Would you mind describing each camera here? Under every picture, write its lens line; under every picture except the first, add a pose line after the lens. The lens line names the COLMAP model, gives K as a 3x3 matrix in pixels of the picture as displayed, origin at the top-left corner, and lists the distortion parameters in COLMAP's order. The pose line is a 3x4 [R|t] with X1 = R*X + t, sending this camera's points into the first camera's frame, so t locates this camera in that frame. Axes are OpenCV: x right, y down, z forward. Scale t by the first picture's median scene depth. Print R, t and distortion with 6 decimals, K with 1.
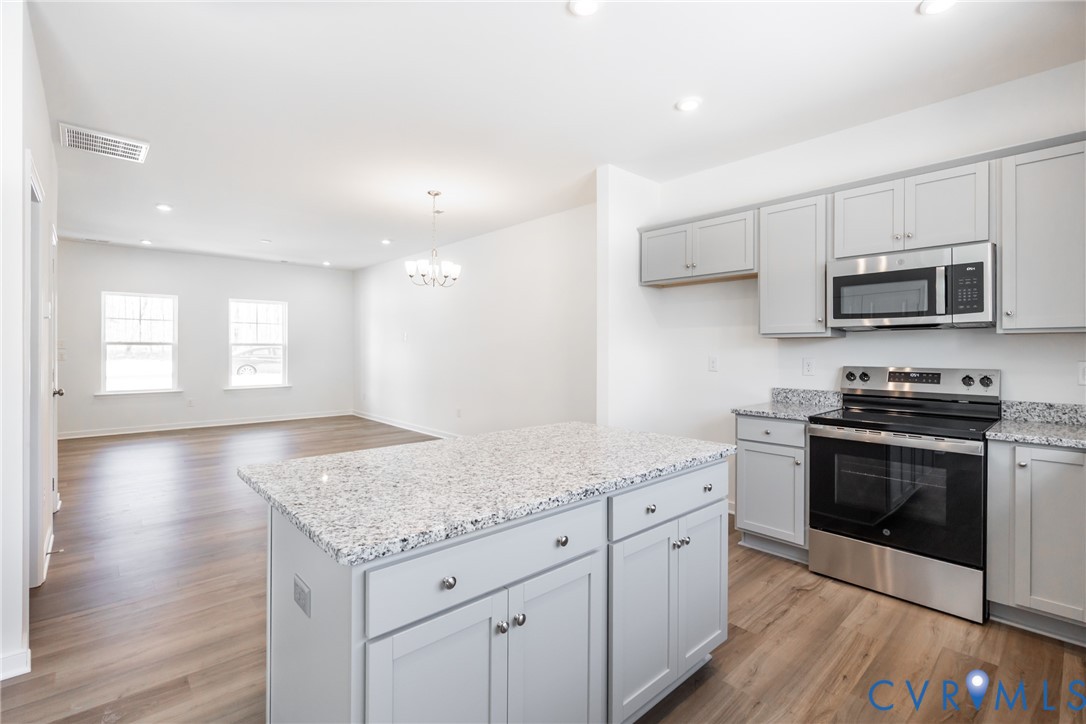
lens RADIAL K [[493.1, 0, 539.6], [0, 493.1, 348.6], [0, 0, 1]] dist [-0.003327, -0.000153]
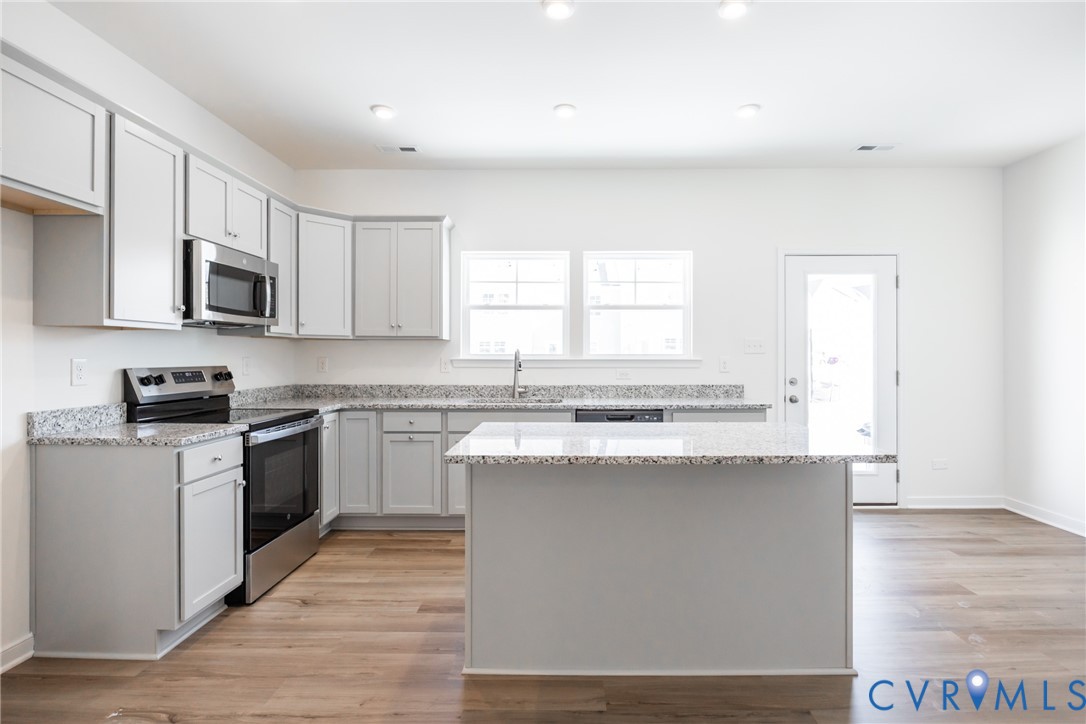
lens RADIAL K [[540.3, 0, 542.2], [0, 540.3, 351.6], [0, 0, 1]] dist [-0.004322, -0.001527]
pose [[-0.719074, 0.004714, 0.694918, -0.485872], [-0.002283, 0.999956, -0.009146, 0.018964], [-0.694930, -0.008163, -0.719031, 1.365340]]
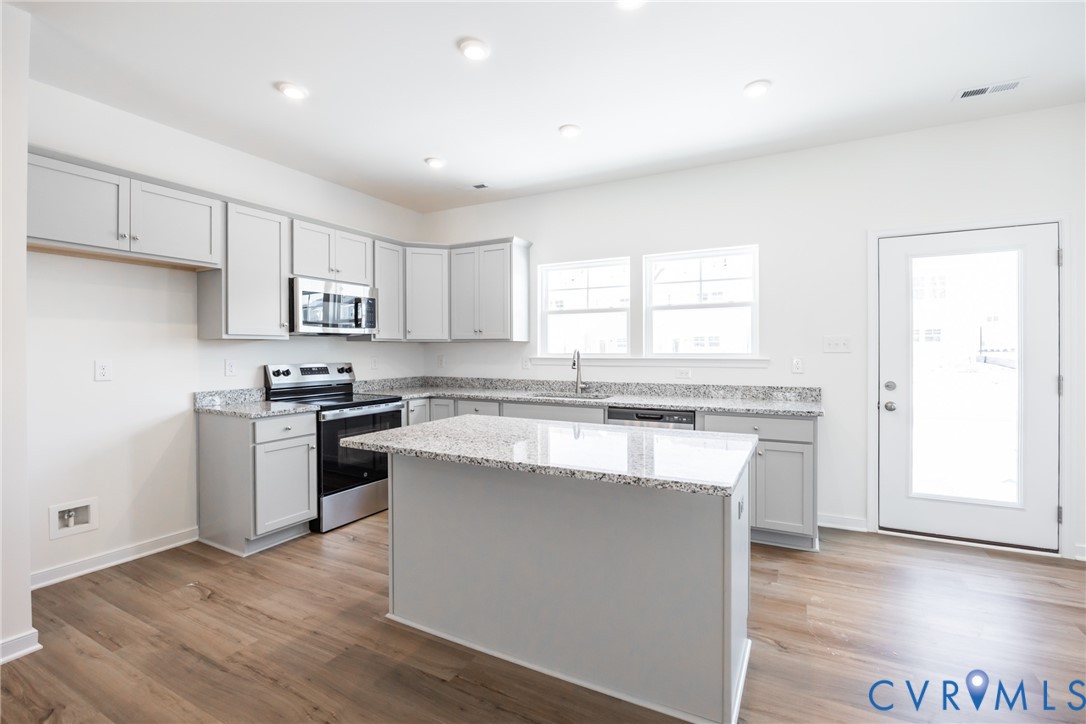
lens RADIAL K [[471.7, 0, 551.6], [0, 471.7, 348.6], [0, 0, 1]] dist [-0.016045, 0.001322]
pose [[-0.329621, 0.000973, 0.944113, -0.753272], [-0.000124, 0.999999, -0.001074, -0.002416], [-0.944113, -0.000471, -0.329620, 0.867484]]
